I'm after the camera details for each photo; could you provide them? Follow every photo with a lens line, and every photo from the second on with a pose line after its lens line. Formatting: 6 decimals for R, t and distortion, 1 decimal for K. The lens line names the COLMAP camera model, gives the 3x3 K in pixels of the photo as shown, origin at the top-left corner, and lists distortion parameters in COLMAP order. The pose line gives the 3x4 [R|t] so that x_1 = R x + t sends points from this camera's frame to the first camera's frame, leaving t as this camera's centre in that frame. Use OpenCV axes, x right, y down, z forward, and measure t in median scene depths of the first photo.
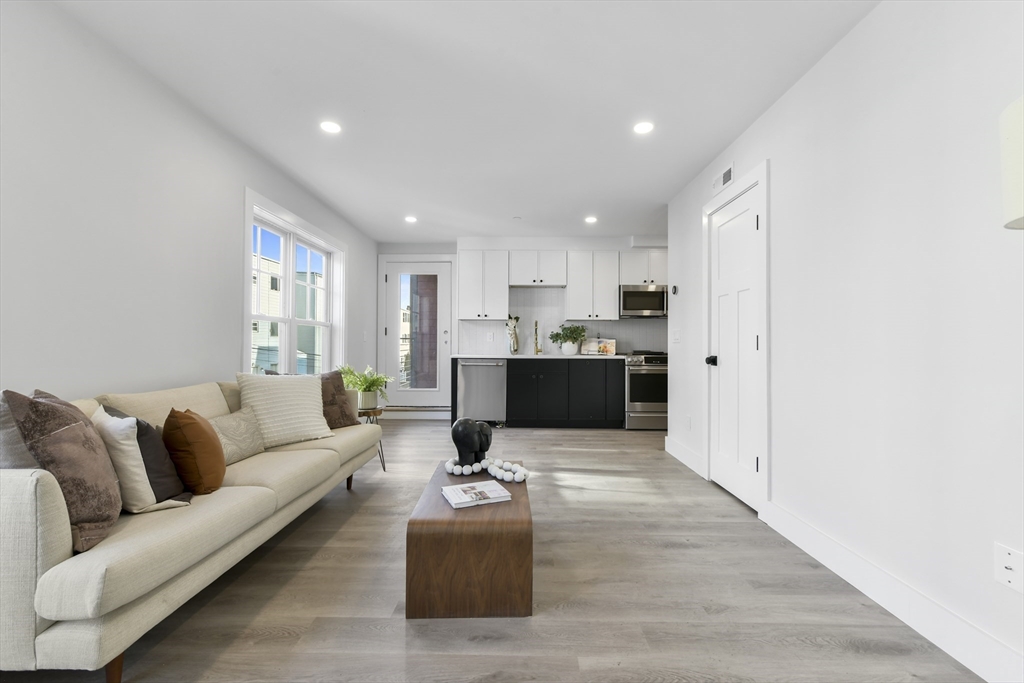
lens RADIAL K [[411.1, 0, 515.9], [0, 411.1, 338.6], [0, 0, 1]] dist [-0.000265, 0.000538]
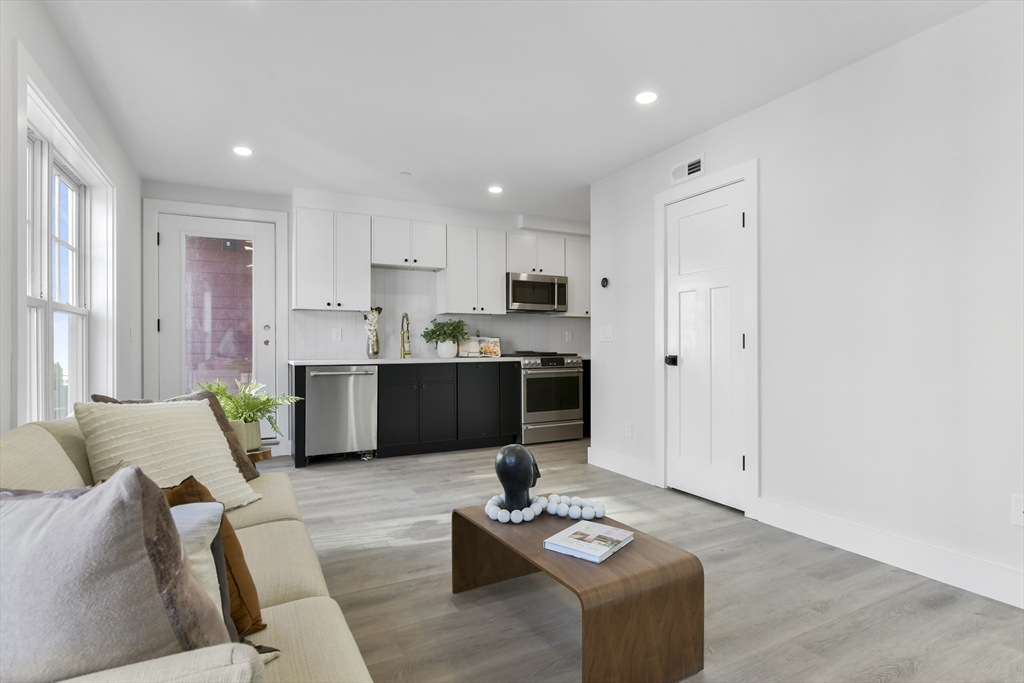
lens RADIAL K [[514.8, 0, 512.0], [0, 514.8, 341.5], [0, 0, 1]] dist [-0.003805, -0.000177]
pose [[0.879933, -0.004510, 0.475077, -0.372315], [0.000359, 0.999961, 0.008829, -0.000120], [-0.475098, -0.007598, 0.879900, 0.127270]]
